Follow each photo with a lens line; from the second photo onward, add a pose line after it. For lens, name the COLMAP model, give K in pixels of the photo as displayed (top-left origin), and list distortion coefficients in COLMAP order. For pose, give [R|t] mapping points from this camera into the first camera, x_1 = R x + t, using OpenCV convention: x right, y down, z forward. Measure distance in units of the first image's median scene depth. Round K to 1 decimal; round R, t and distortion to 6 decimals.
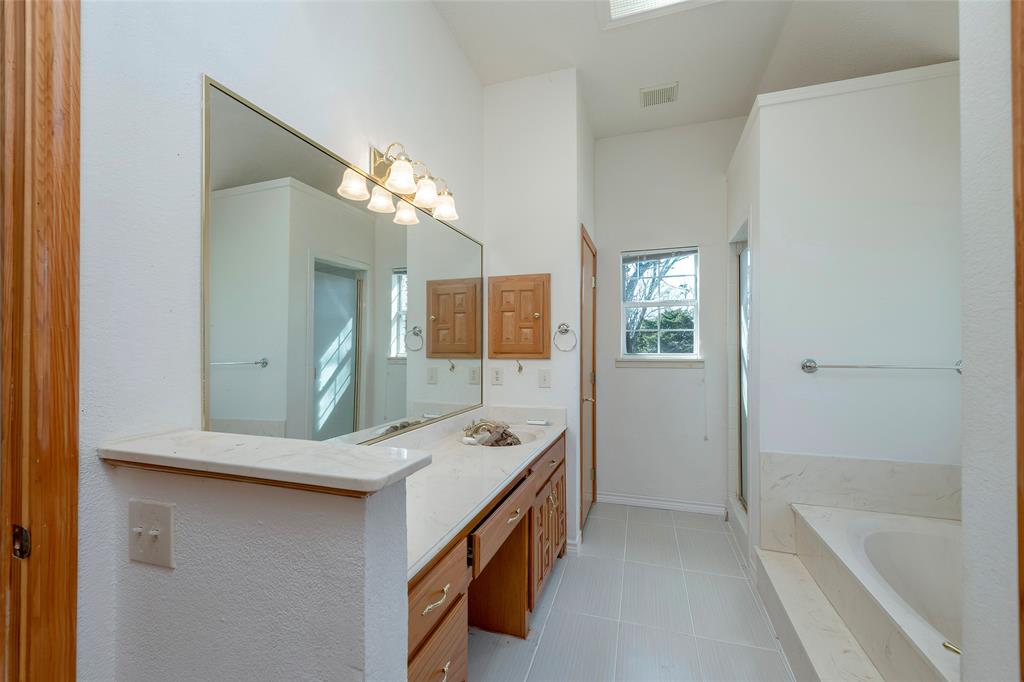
lens RADIAL K [[403.2, 0, 512.9], [0, 403.2, 346.2], [0, 0, 1]] dist [0.009342, -0.001087]
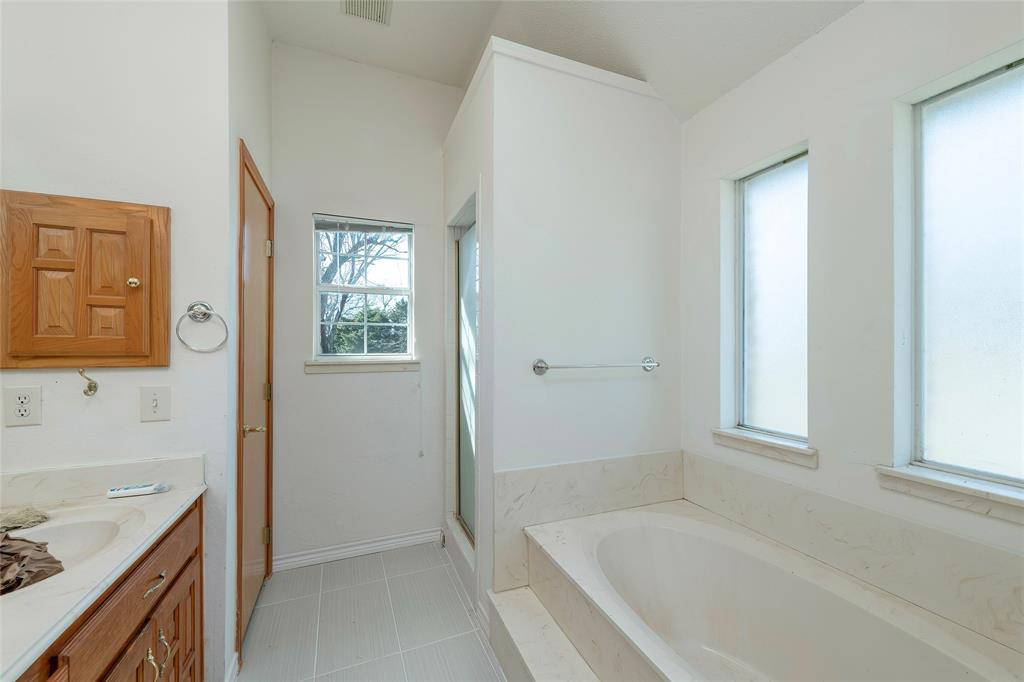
lens RADIAL K [[403.2, 0, 511.7], [0, 403.2, 345.4], [0, 0, 1]] dist [0.009342, -0.001087]
pose [[0.755114, 0.002118, 0.655590, 0.080165], [-0.002626, 0.999997, -0.000205, 0.001931], [-0.655588, -0.001567, 0.755117, 0.283319]]
